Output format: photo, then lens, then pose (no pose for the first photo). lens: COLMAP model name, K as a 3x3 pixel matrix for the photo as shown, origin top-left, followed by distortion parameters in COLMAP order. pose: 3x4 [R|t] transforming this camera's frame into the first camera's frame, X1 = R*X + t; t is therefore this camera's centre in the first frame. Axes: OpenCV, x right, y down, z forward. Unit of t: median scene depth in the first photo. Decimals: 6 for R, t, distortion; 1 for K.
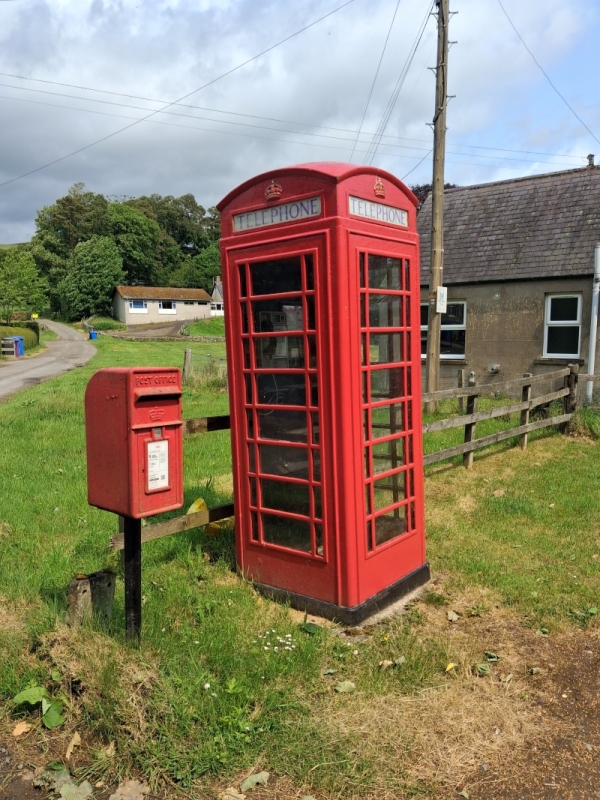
lens RADIAL K [[626.9, 0, 286.1], [0, 626.9, 408.3], [0, 0, 1]] dist [0.009173, -0.021455]
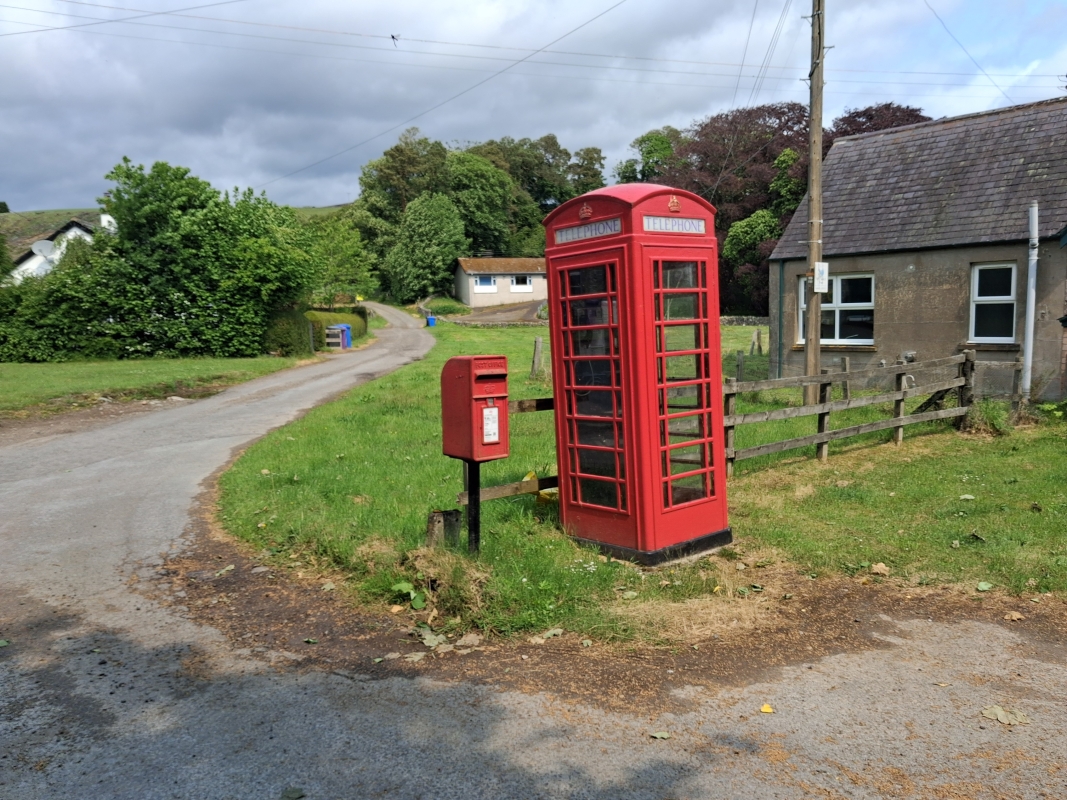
lens RADIAL K [[836.1, 0, 538.7], [0, 836.1, 405.8], [0, 0, 1]] dist [0.009173, -0.021455]
pose [[0.986080, -0.001258, -0.166266, 0.144343], [-0.000494, 0.999945, -0.010492, 0.045657], [0.166270, 0.010428, 0.986025, -0.560958]]
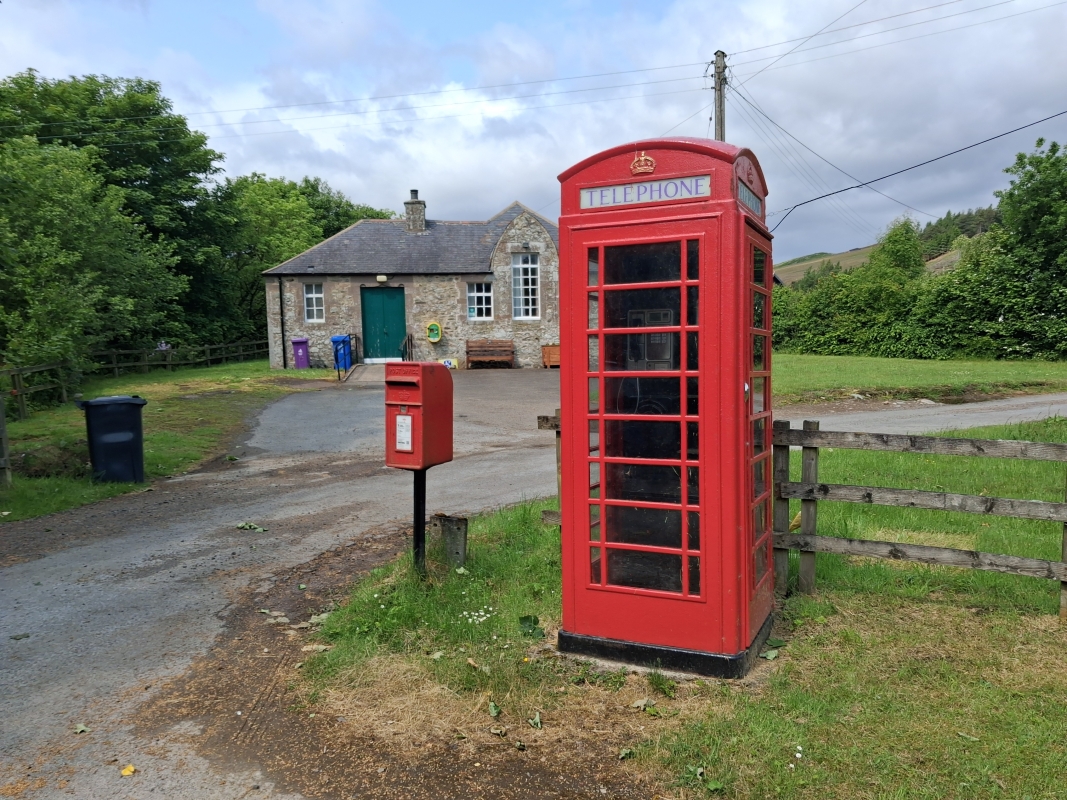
lens RADIAL K [[836.1, 0, 549.5], [0, 836.1, 395.8], [0, 0, 1]] dist [0.009173, -0.021455]
pose [[0.265117, 0.070494, -0.961636, 1.112186], [-0.100614, 0.993902, 0.045120, -0.071308], [0.958952, 0.084792, 0.270593, 0.544968]]
